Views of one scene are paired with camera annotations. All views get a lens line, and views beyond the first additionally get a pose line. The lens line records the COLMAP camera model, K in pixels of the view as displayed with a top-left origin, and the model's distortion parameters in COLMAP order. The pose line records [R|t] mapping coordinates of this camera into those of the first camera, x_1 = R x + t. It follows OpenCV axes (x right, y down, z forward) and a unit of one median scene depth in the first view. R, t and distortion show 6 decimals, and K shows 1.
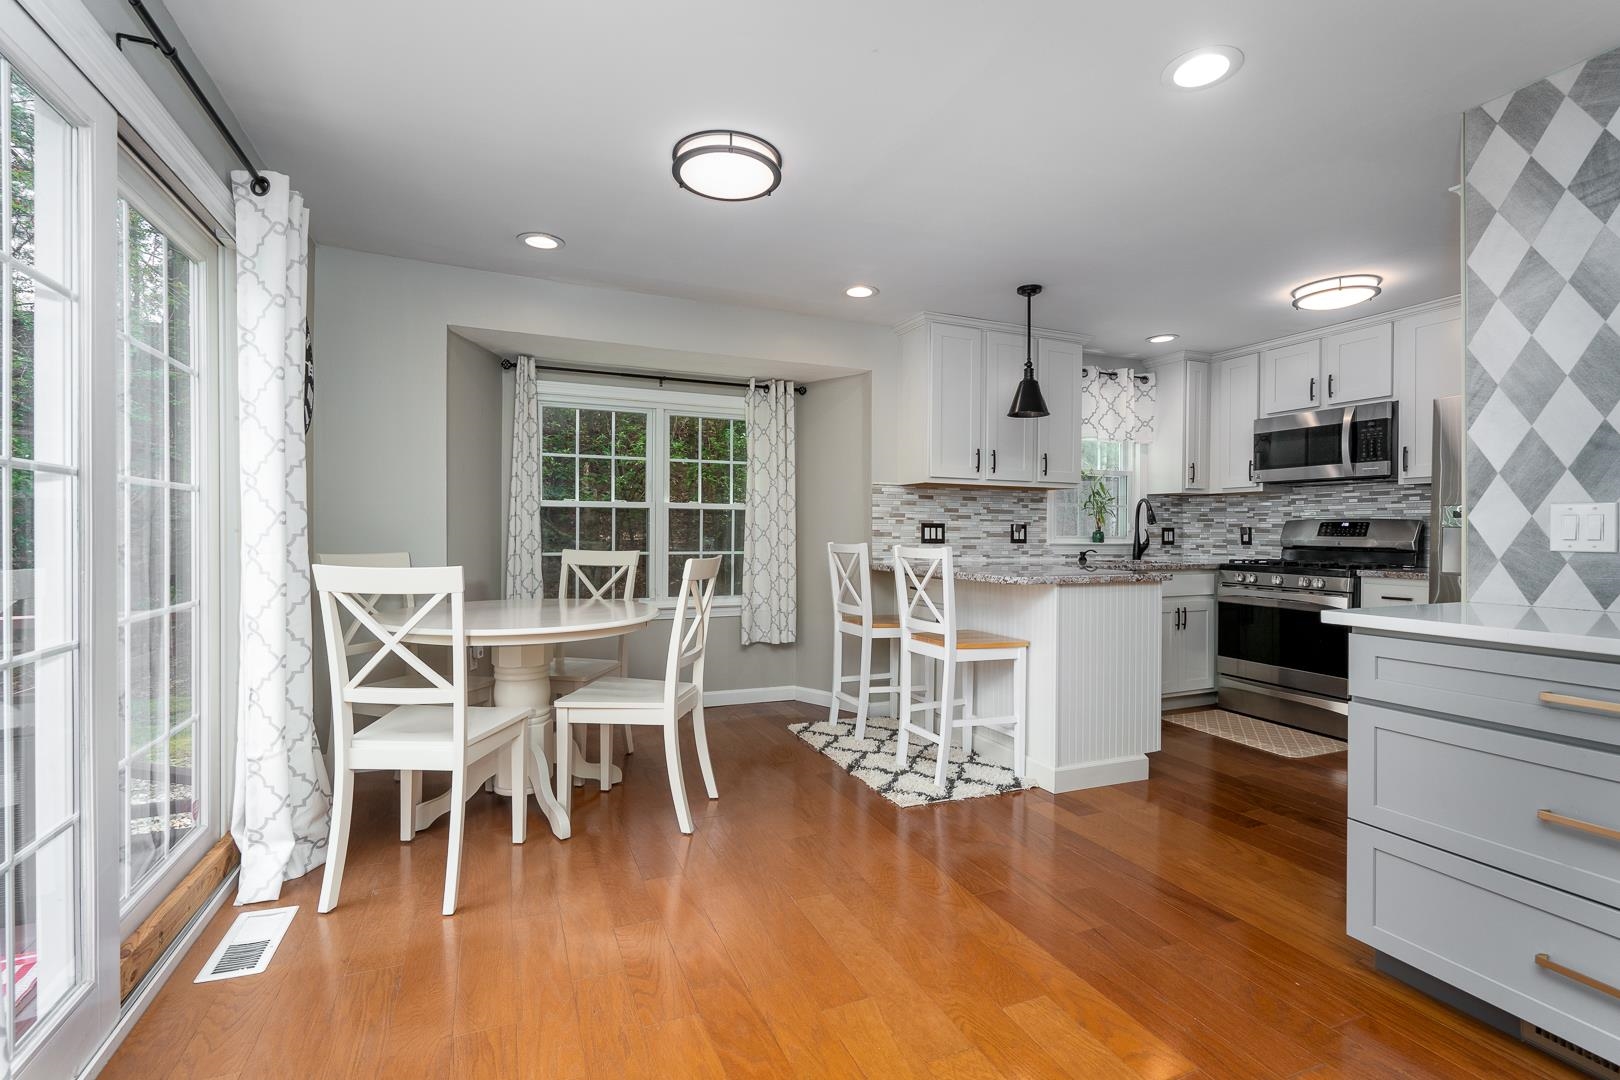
lens RADIAL K [[736.5, 0, 800.4], [0, 736.5, 531.7], [0, 0, 1]] dist [0.015031, 0.000336]
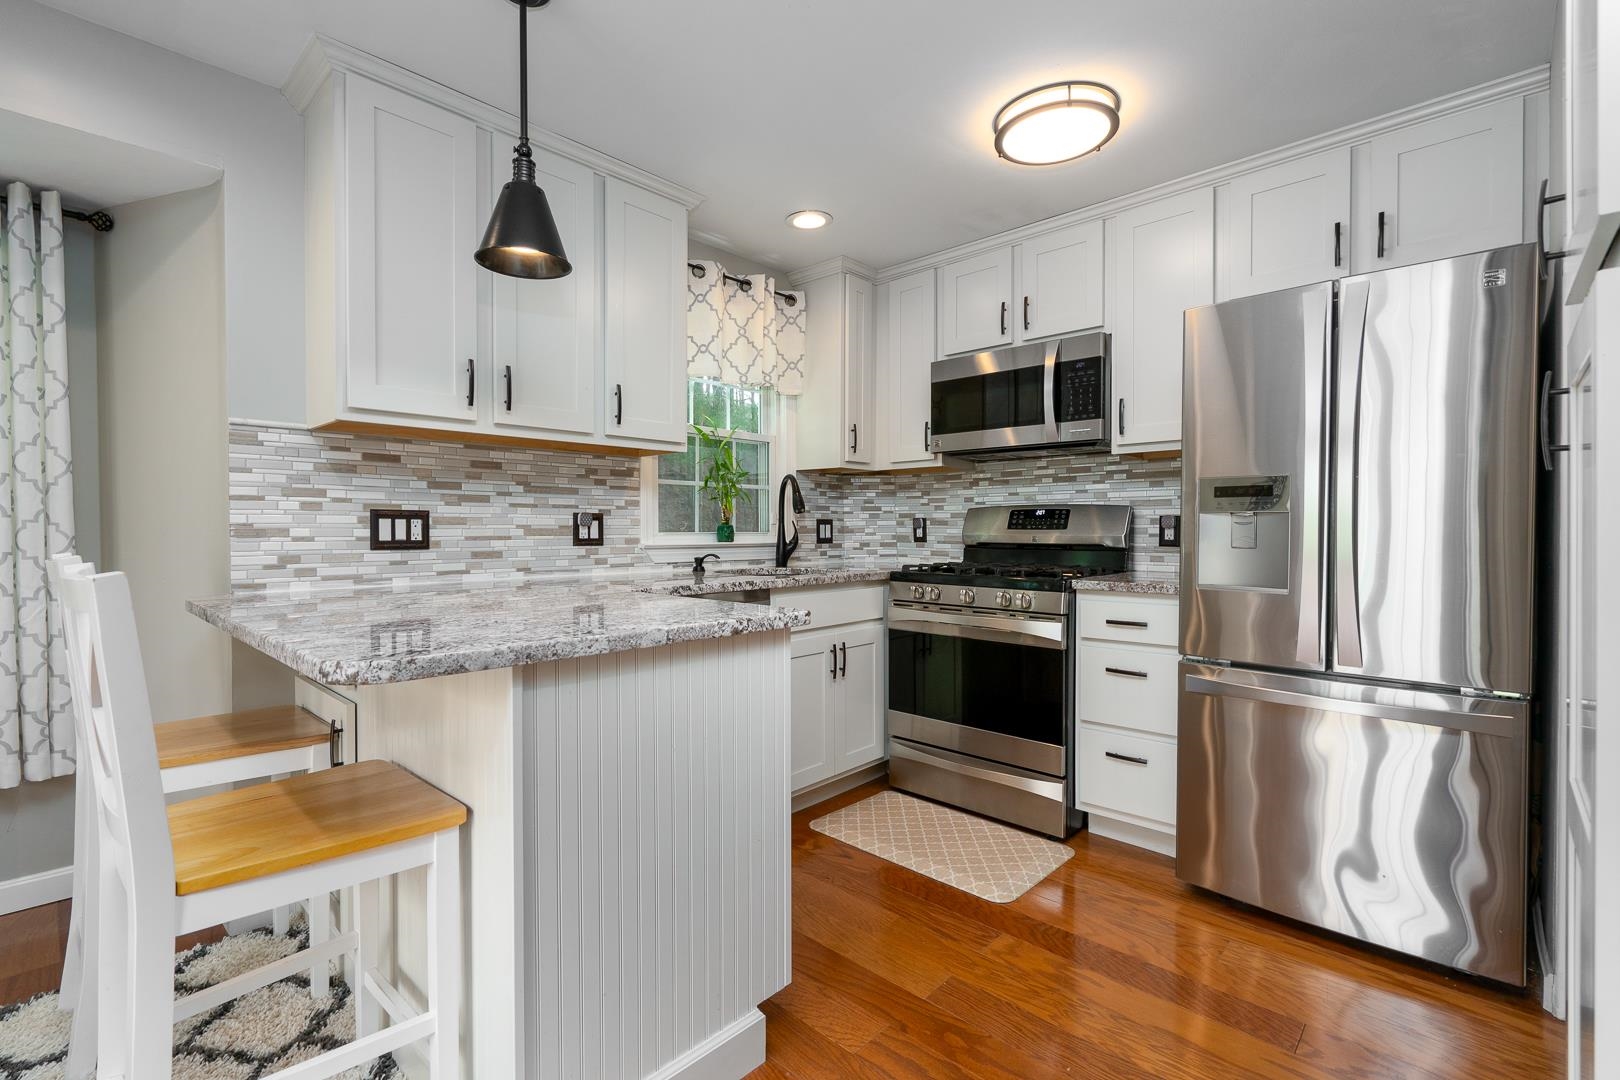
lens RADIAL K [[729.7, 0, 795.2], [0, 729.7, 540.2], [0, 0, 1]] dist [-0.001668, -0.000166]
pose [[0.921729, -0.013650, 0.387593, 0.228378], [0.007553, 0.999823, 0.017249, 0.002739], [-0.387760, -0.012972, 0.921669, 0.418348]]
